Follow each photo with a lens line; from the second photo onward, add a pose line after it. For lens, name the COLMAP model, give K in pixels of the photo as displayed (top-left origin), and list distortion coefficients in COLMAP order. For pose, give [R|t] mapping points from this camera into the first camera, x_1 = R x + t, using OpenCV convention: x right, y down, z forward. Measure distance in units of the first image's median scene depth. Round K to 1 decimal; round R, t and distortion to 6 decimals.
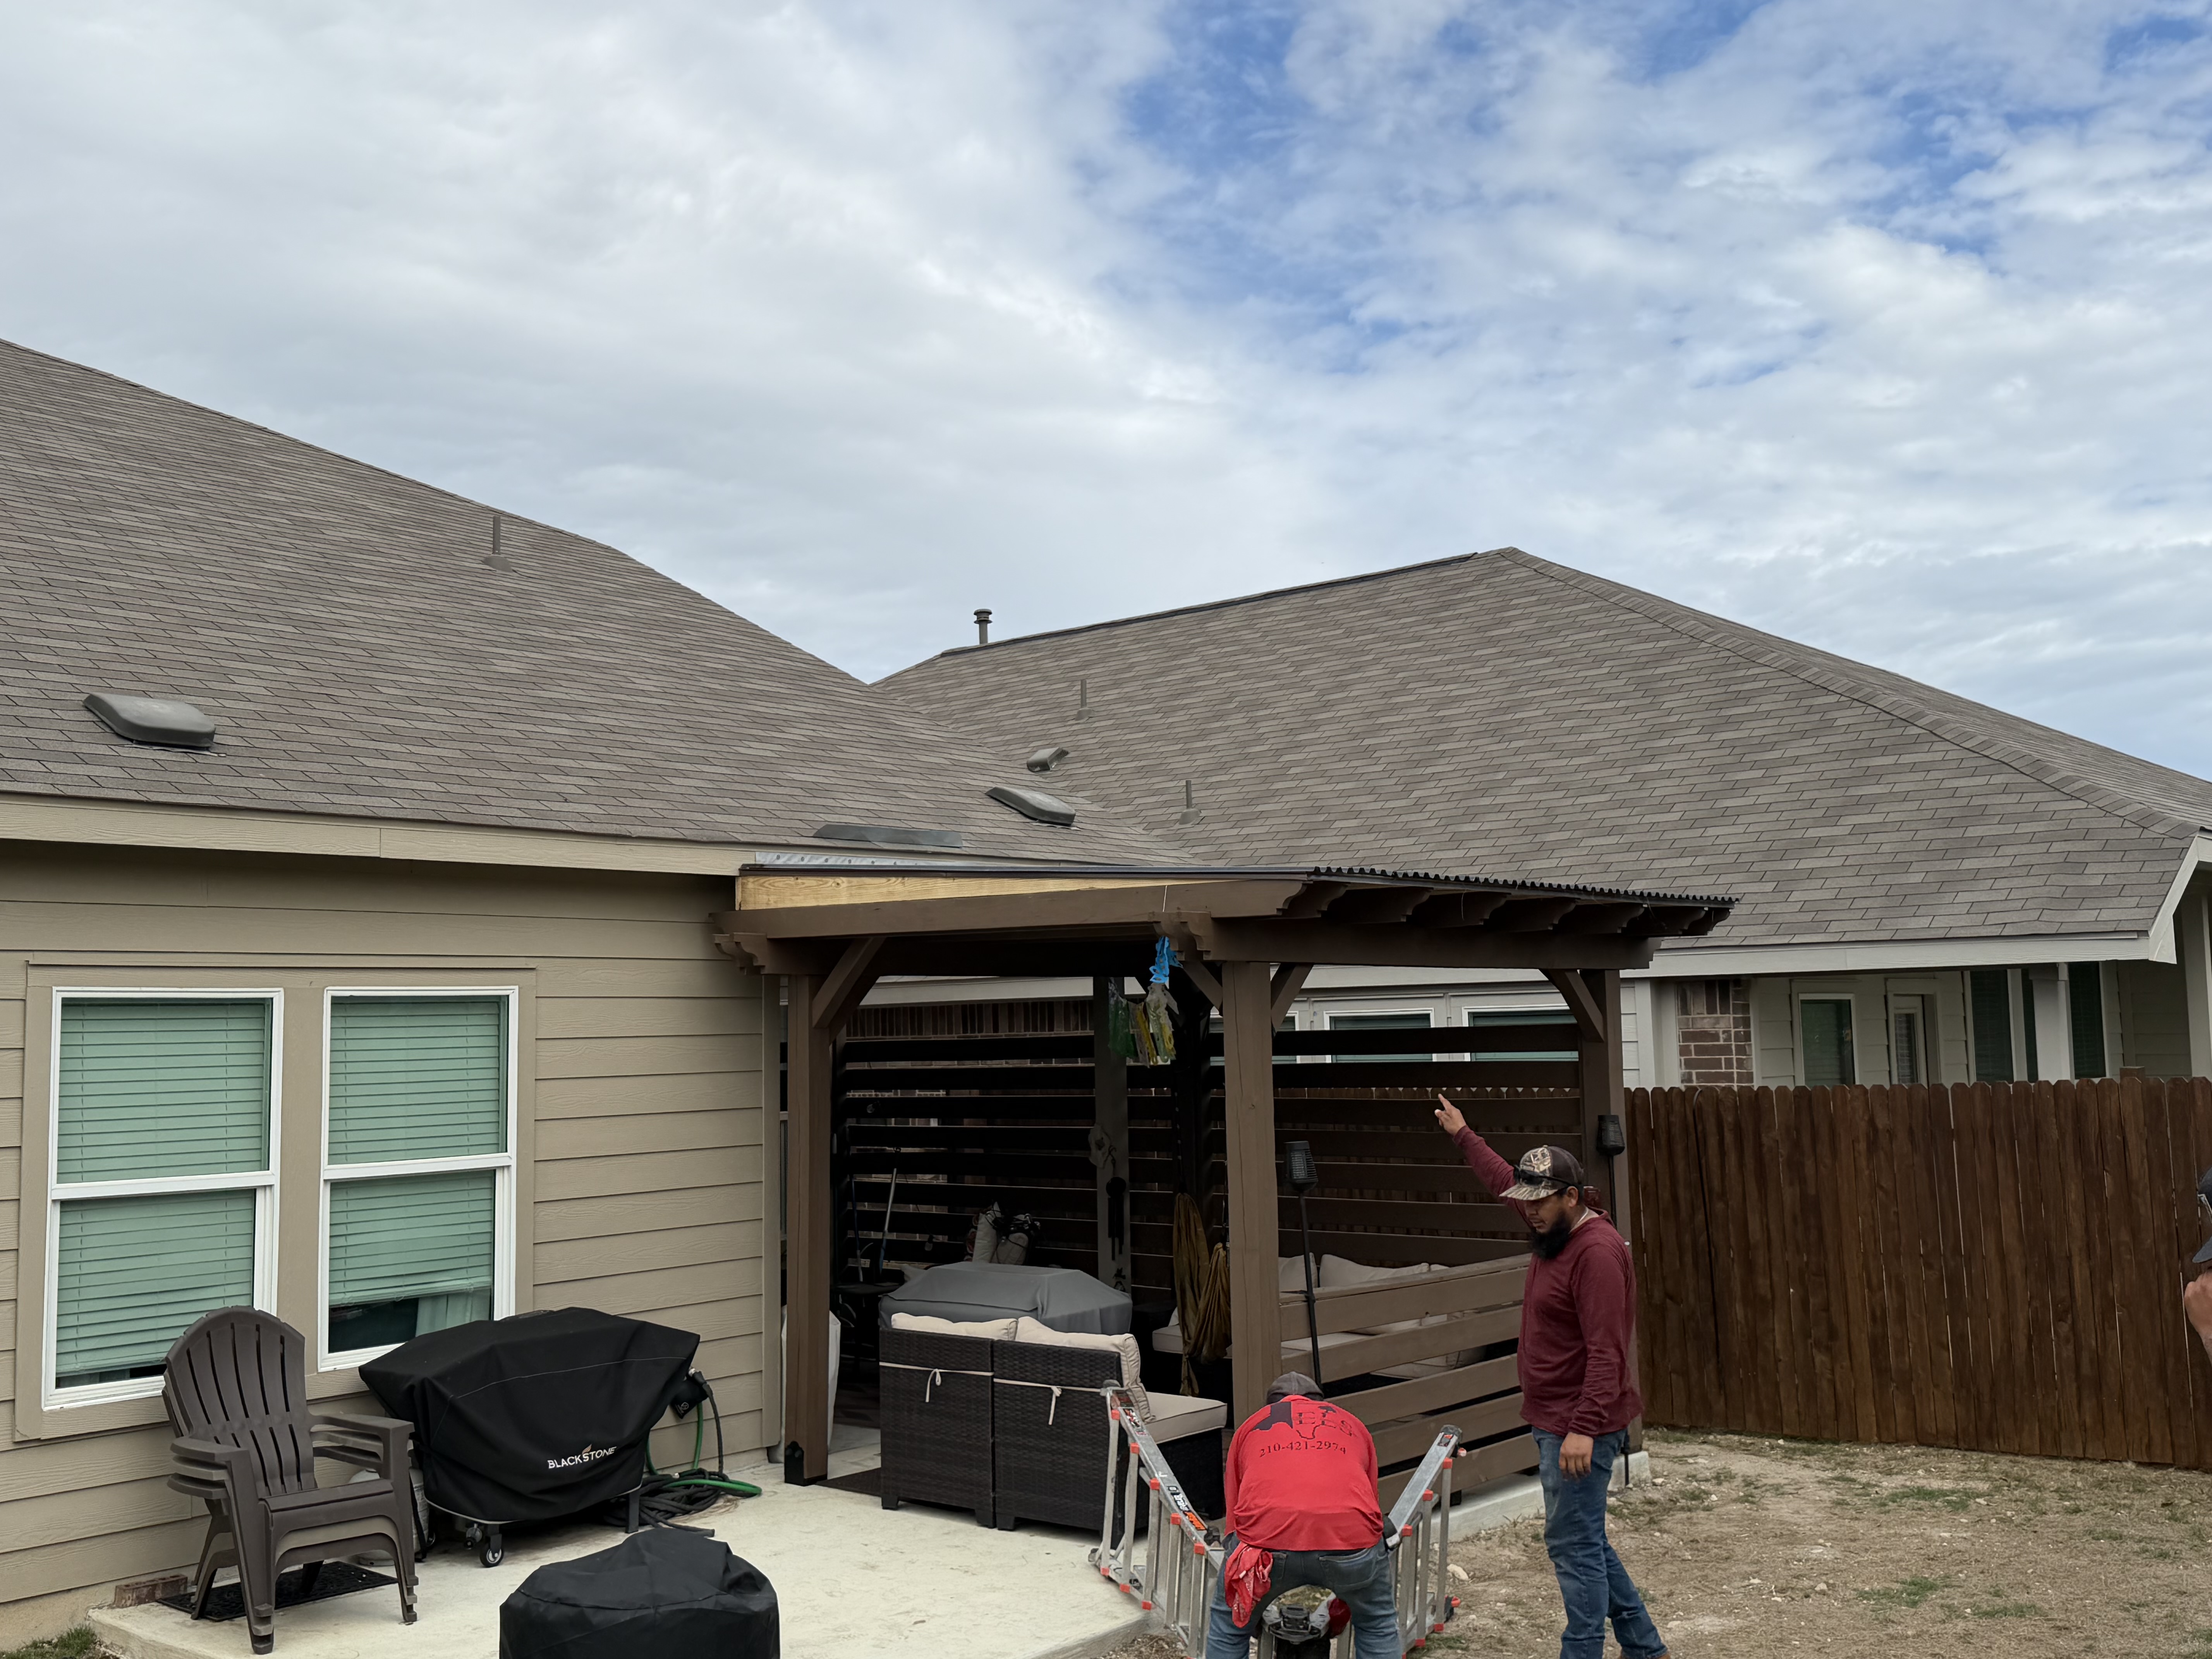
lens RADIAL K [[2139.5, 0, 1100.4], [0, 2139.5, 769.2], [0, 0, 1]] dist [0.223031, -0.475190]
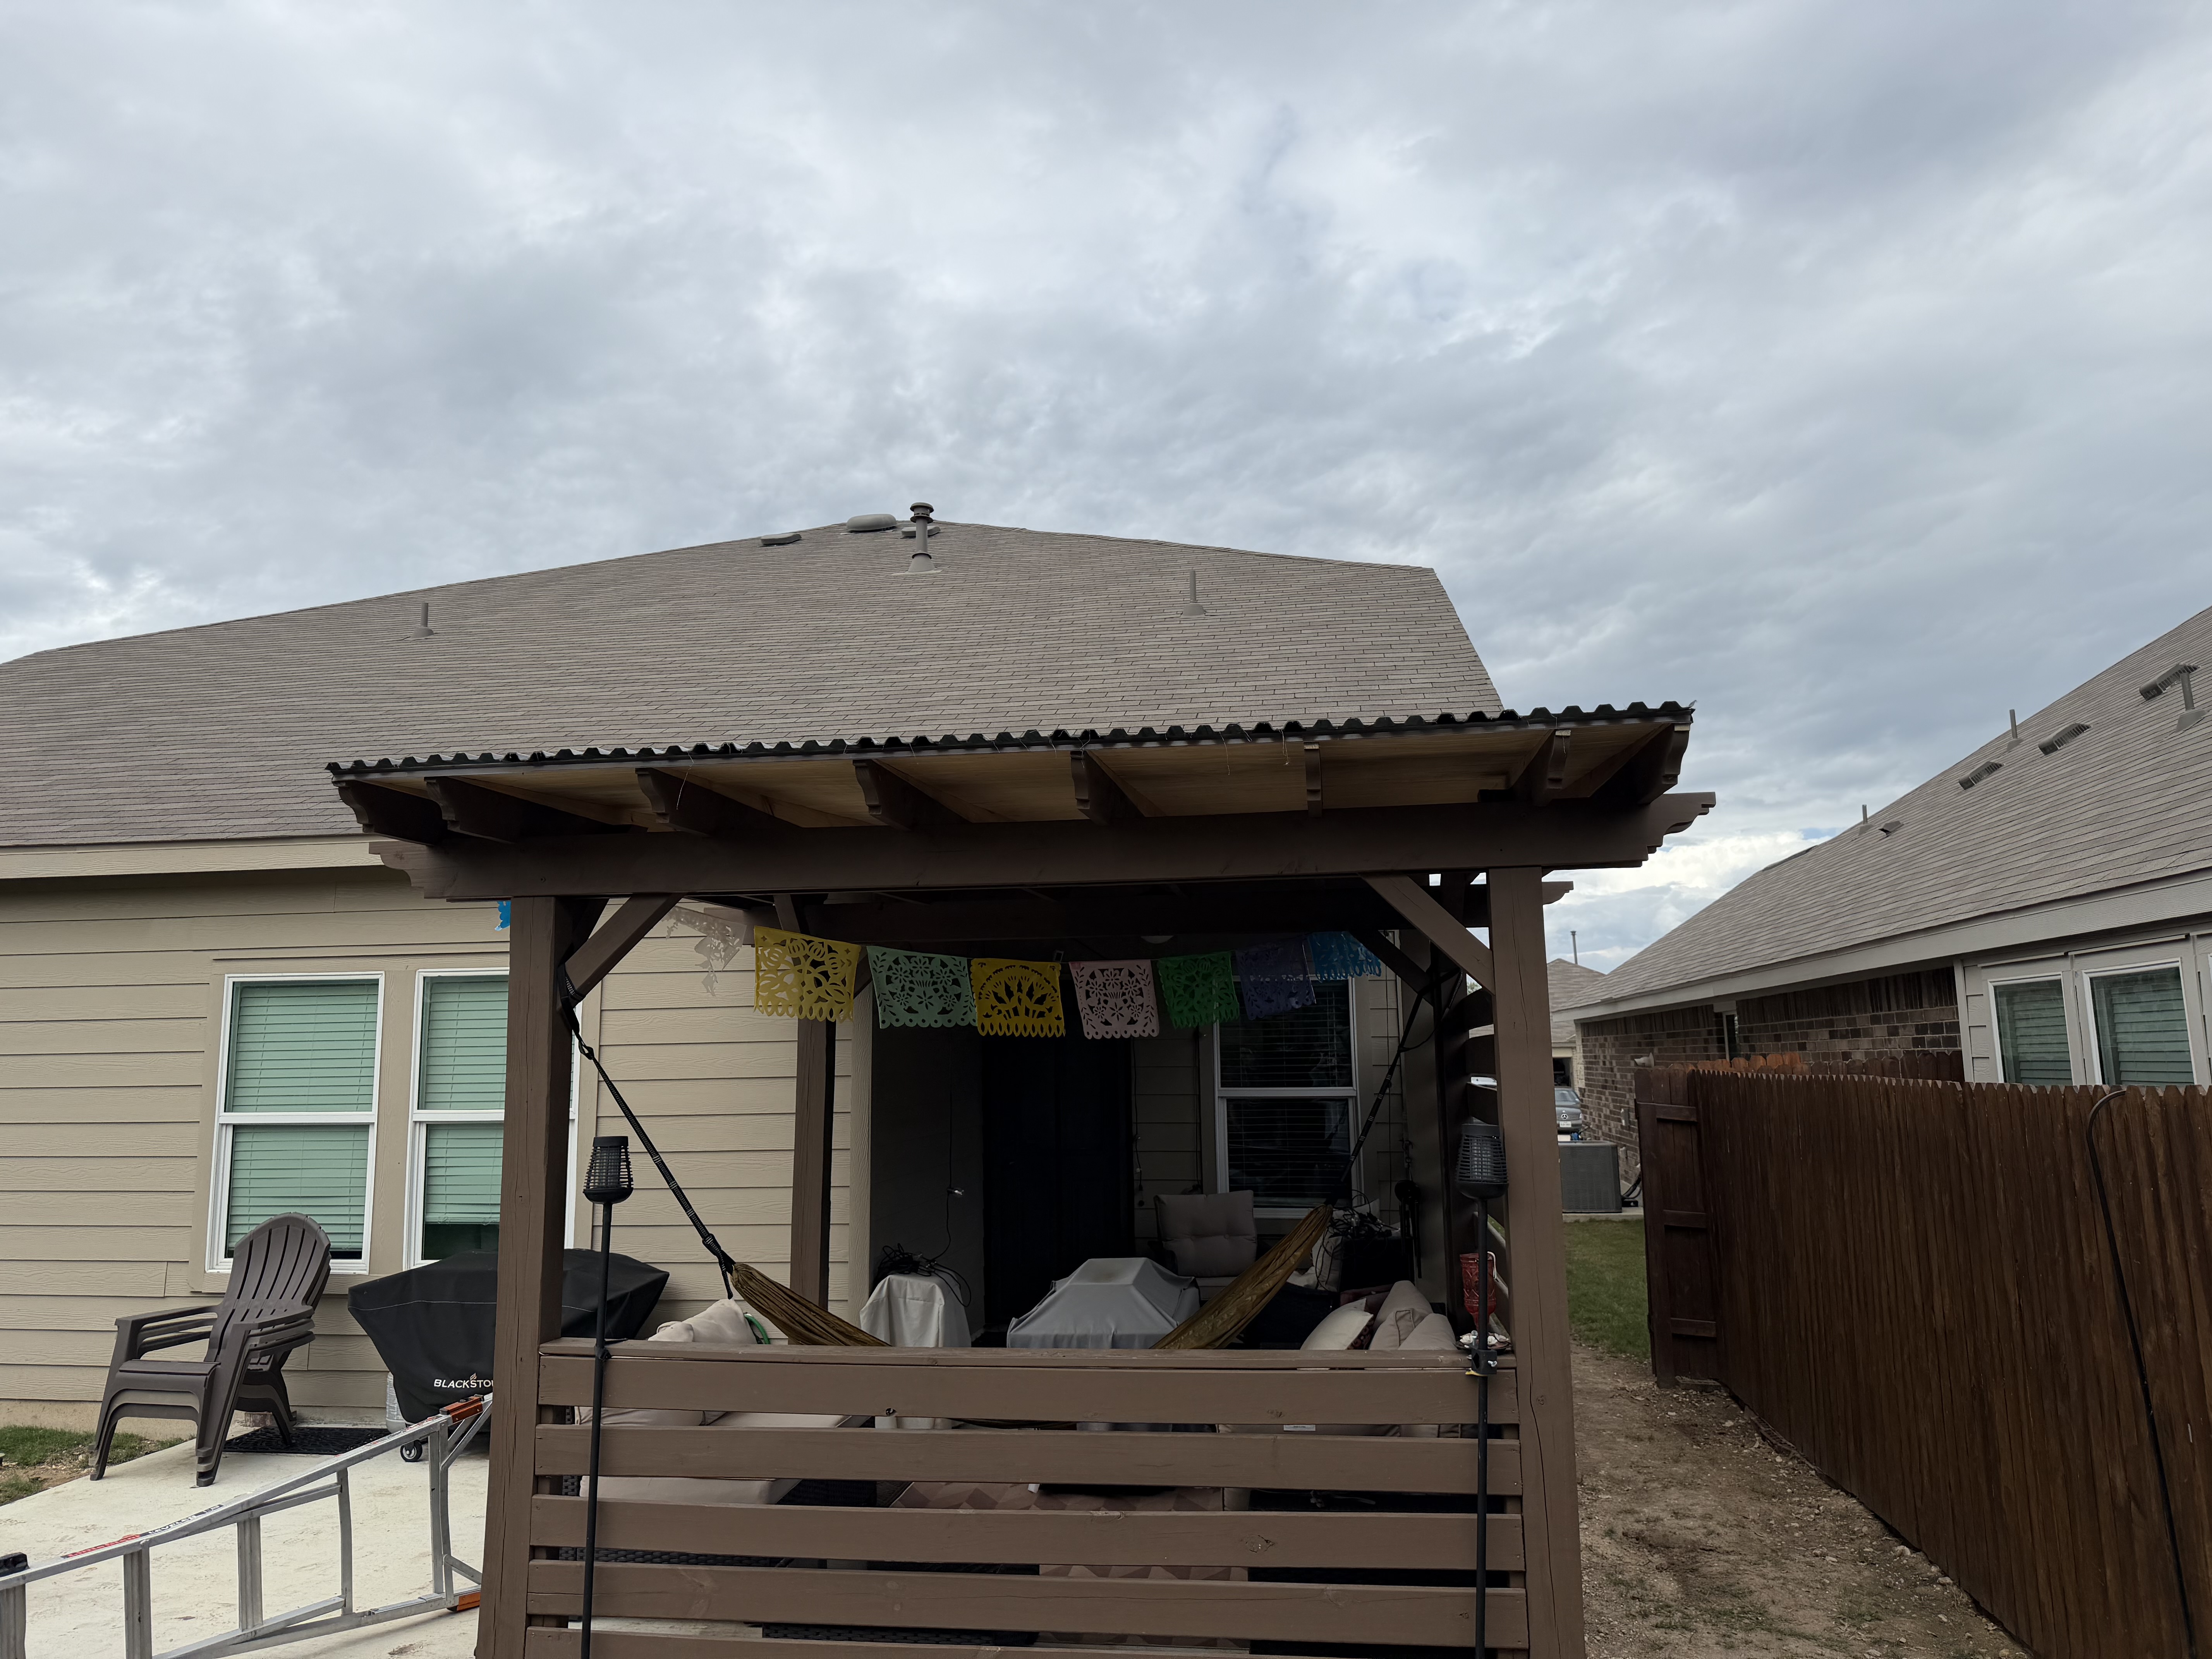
lens RADIAL K [[1481.2, 0, 1104.9], [0, 1481.2, 776.0], [0, 0, 1]] dist [0.056213, -0.065159]
pose [[0.532189, -0.149852, -0.833258, 0.636429], [0.102936, 0.988362, -0.112002, 0.130376], [0.840345, -0.026166, 0.541421, 0.889477]]
